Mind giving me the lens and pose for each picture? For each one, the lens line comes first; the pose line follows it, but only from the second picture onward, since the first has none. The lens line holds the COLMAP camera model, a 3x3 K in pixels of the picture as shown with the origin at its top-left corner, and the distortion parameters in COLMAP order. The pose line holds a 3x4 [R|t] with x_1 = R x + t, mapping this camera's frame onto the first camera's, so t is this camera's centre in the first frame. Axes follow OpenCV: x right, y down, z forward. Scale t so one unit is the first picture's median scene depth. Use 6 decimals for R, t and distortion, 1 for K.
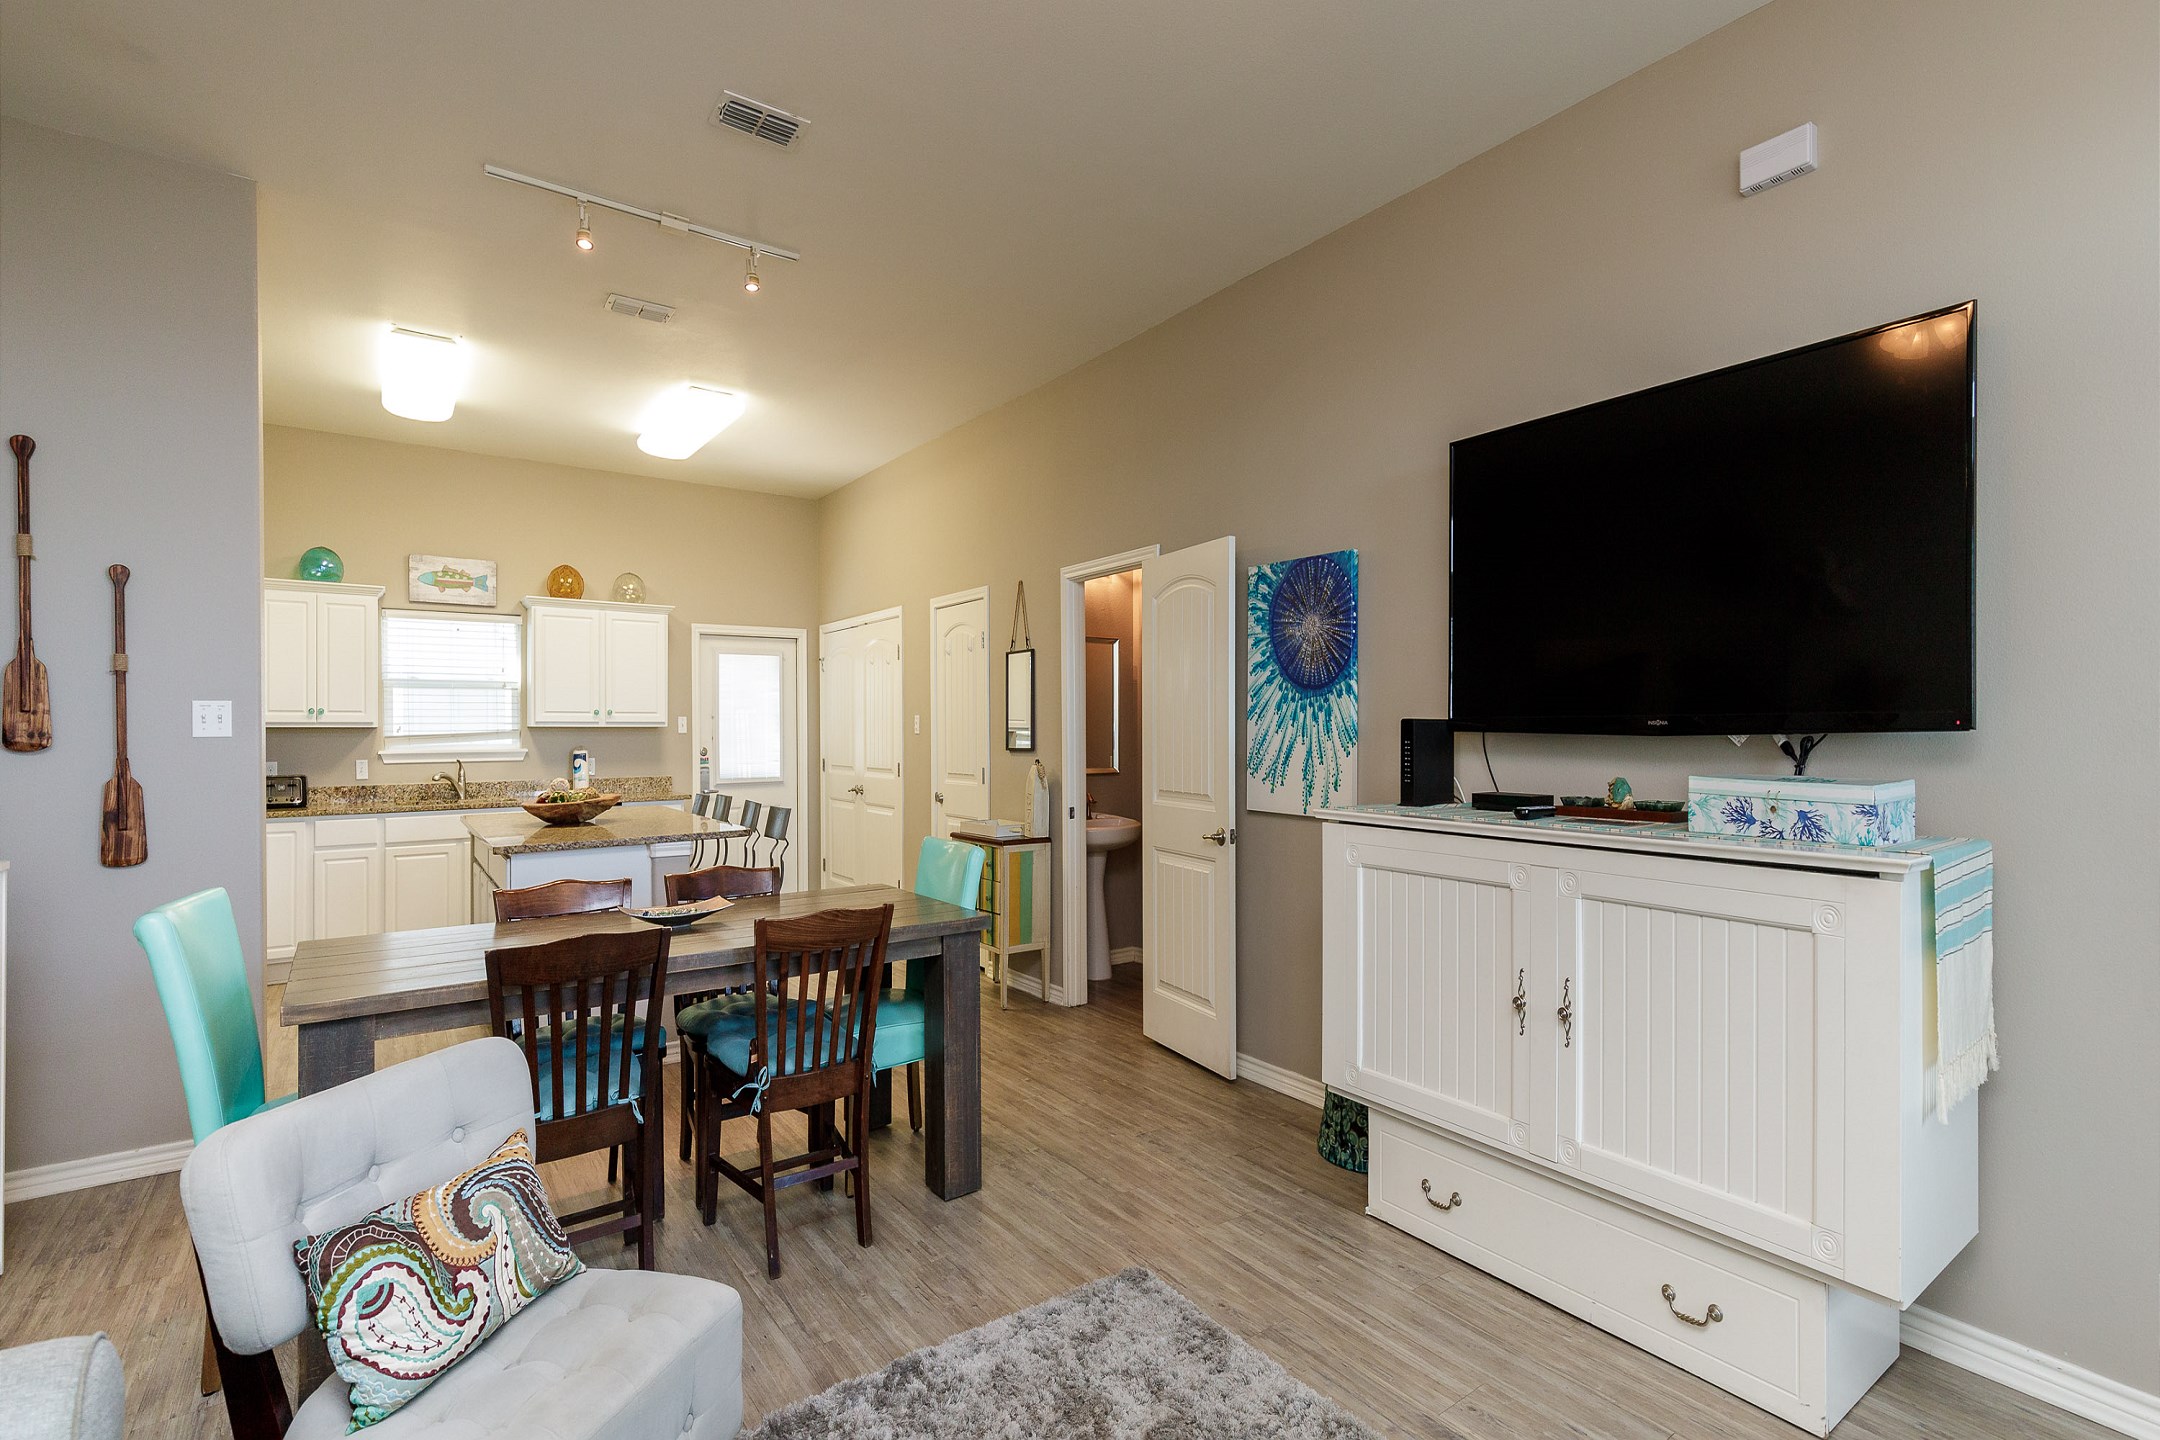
lens RADIAL K [[995.2, 0, 1094.8], [0, 995.2, 725.6], [0, 0, 1]] dist [0.012316, -0.001886]
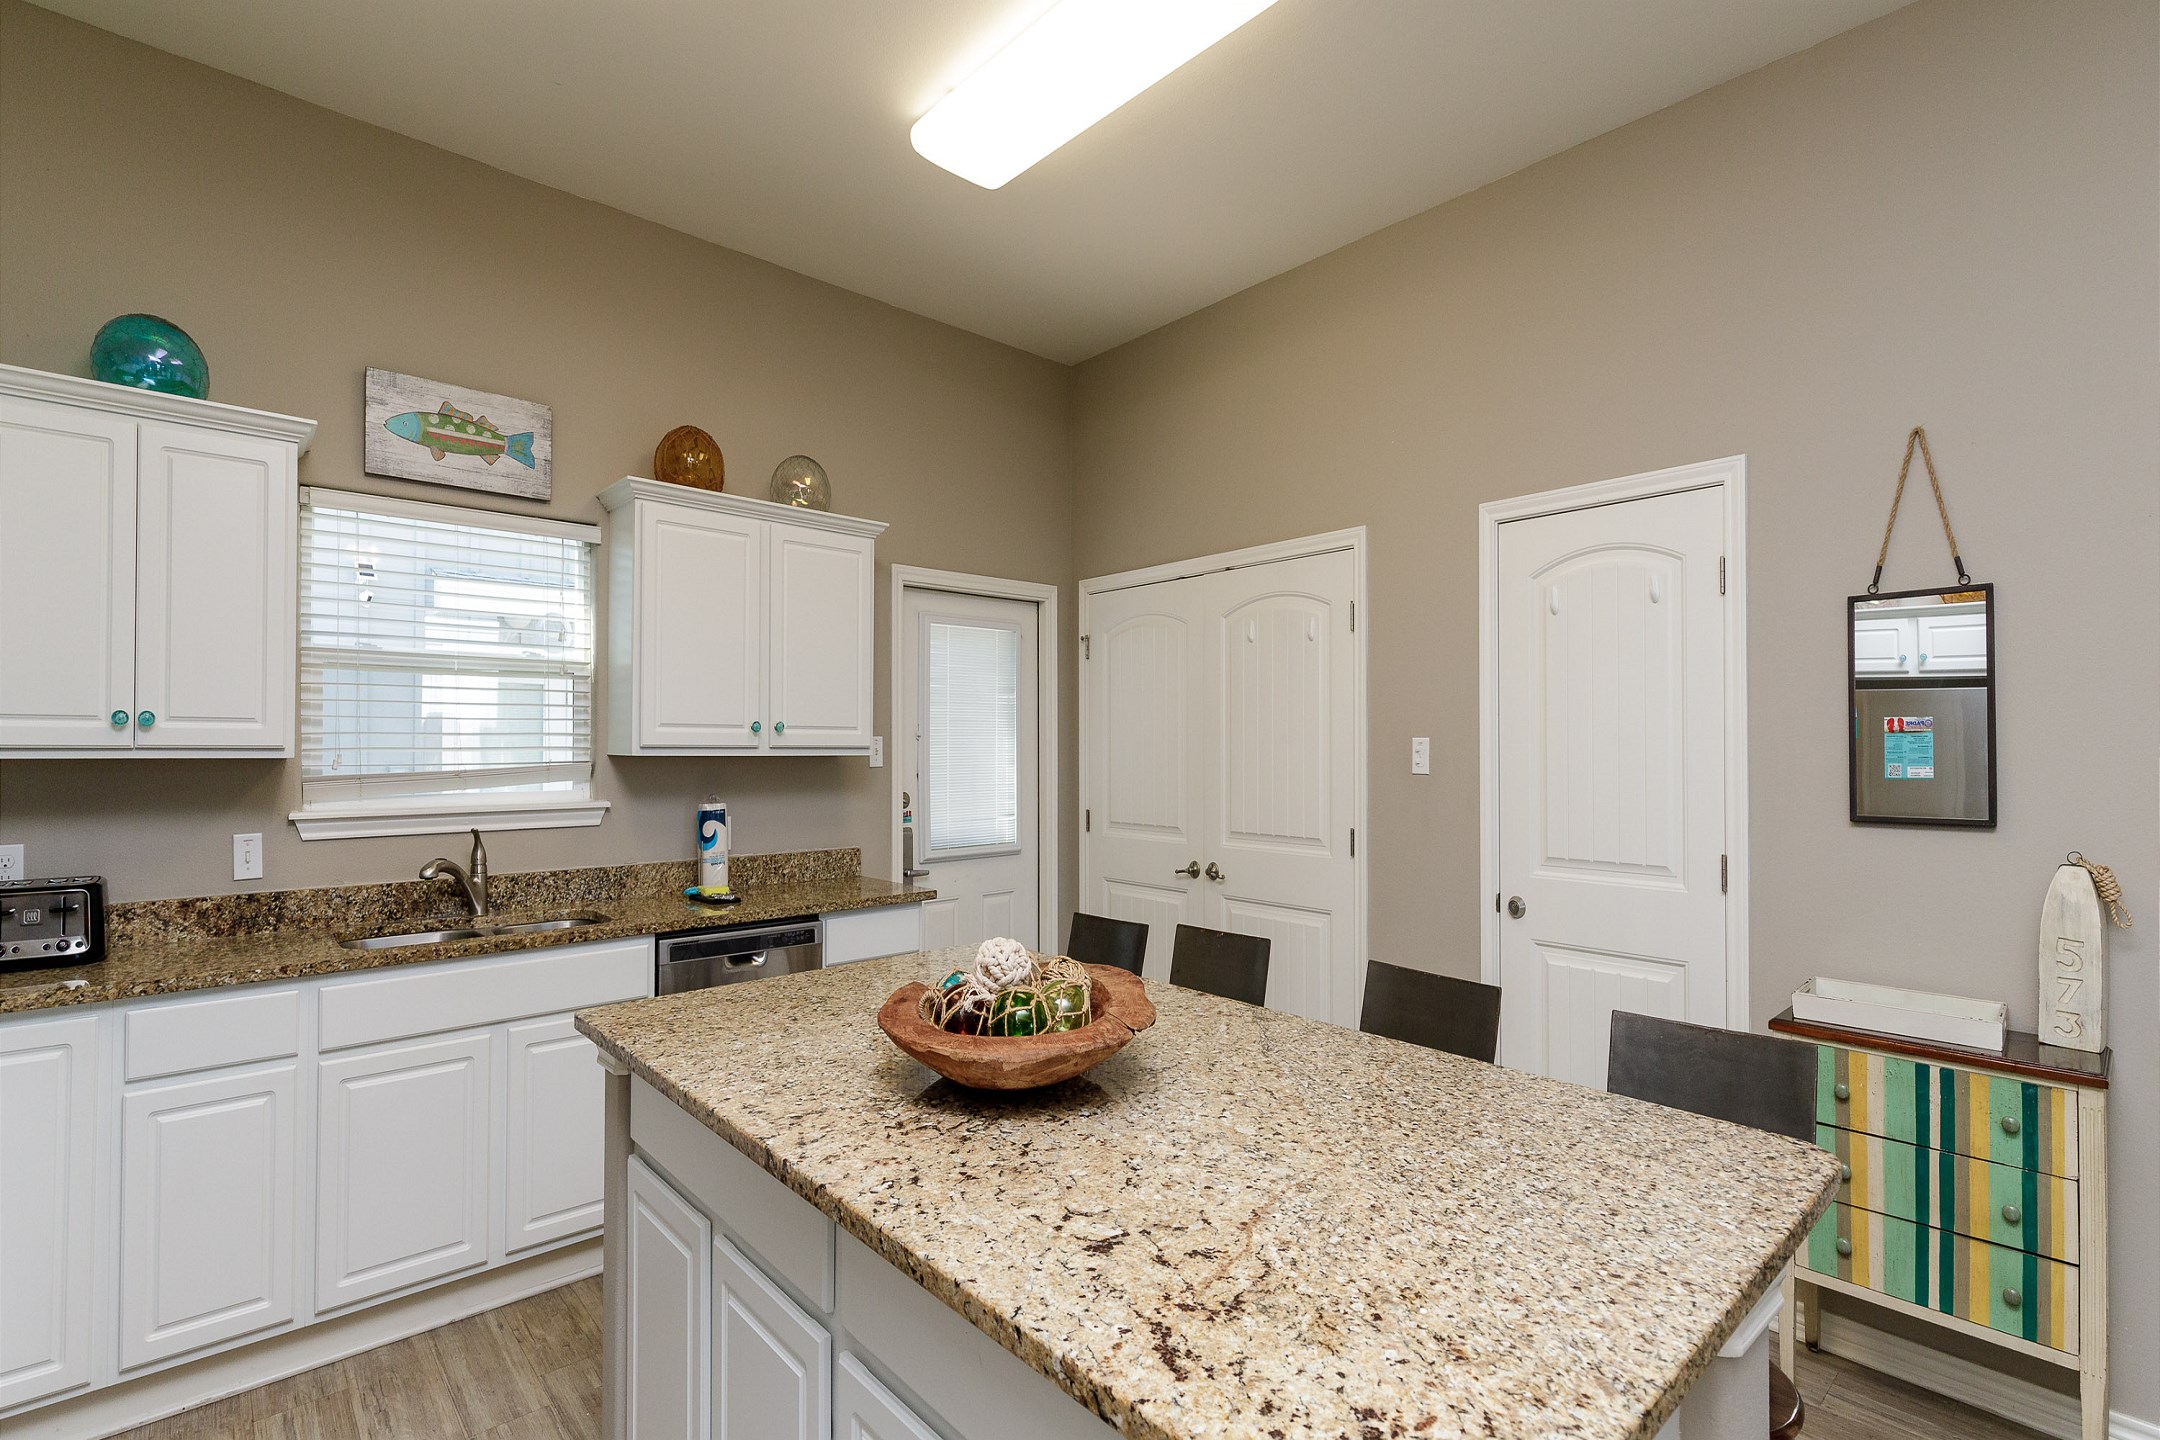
lens RADIAL K [[995.2, 0, 1082.5], [0, 995.2, 735.2], [0, 0, 1]] dist [0.012316, -0.001886]
pose [[0.994479, 0.007182, 0.104694, -0.449437], [-0.006377, 0.999947, -0.008027, -0.006993], [-0.104746, 0.007315, 0.994472, 0.570347]]
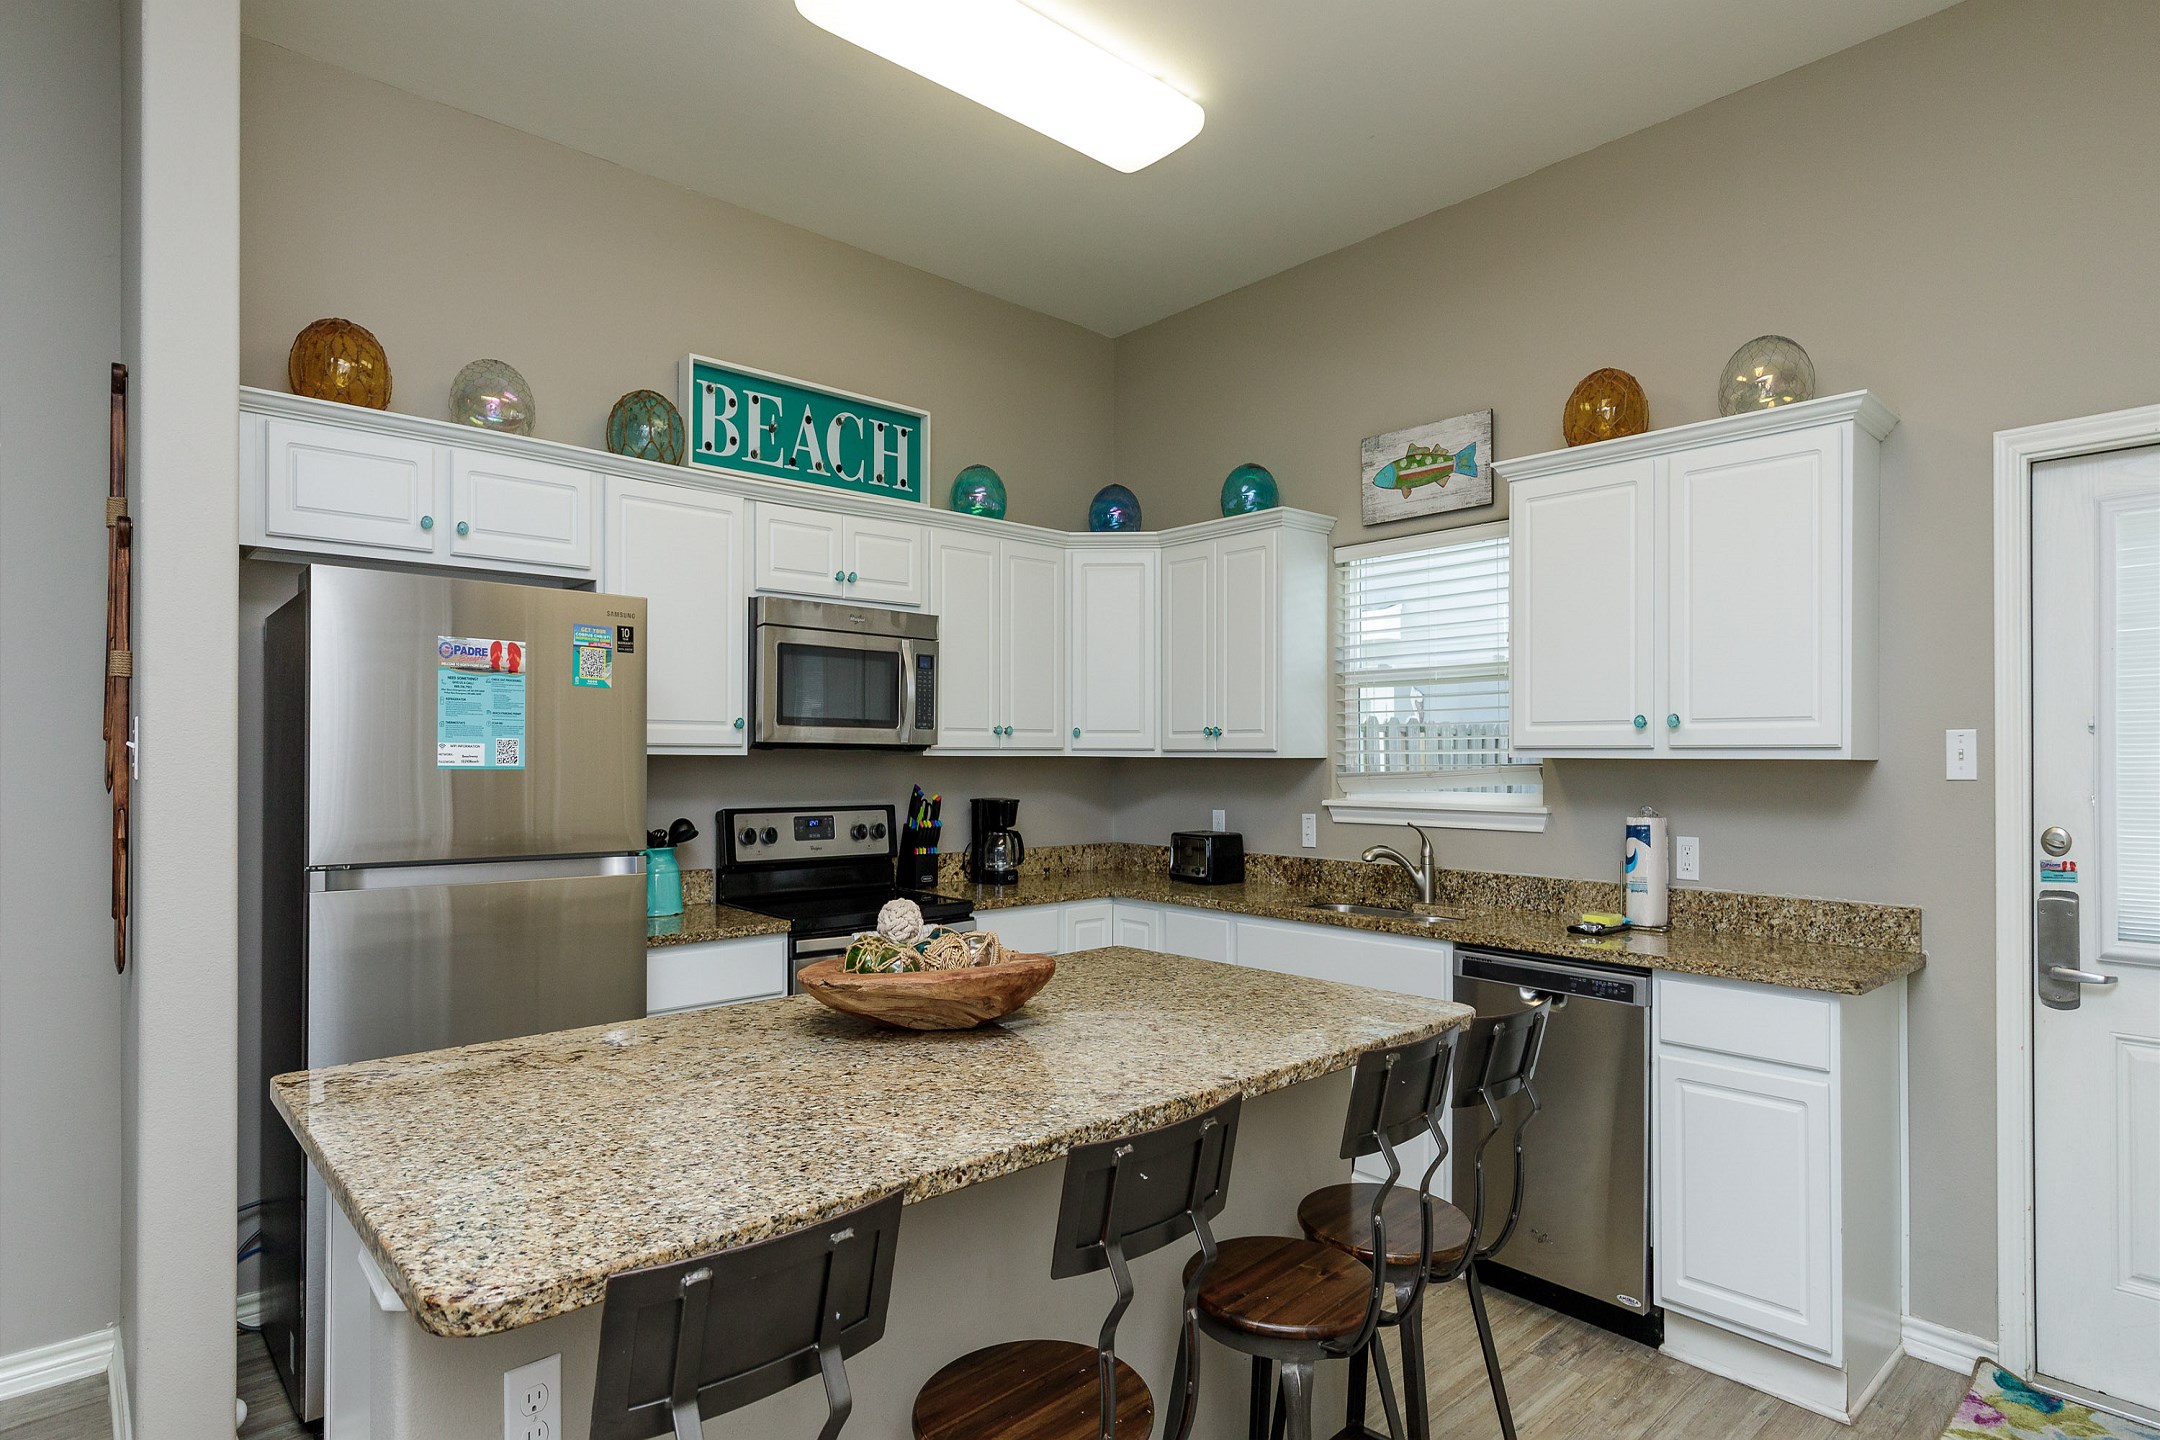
lens RADIAL K [[1144.9, 0, 1056.3], [0, 1144.9, 752.6], [0, 0, 1]] dist [-0.002742, 0.003506]
pose [[0.088554, 0.000280, -0.996071, -0.086978], [0.000782, 1.000000, 0.000350, -0.001709], [0.996071, -0.000810, 0.088554, 0.844384]]
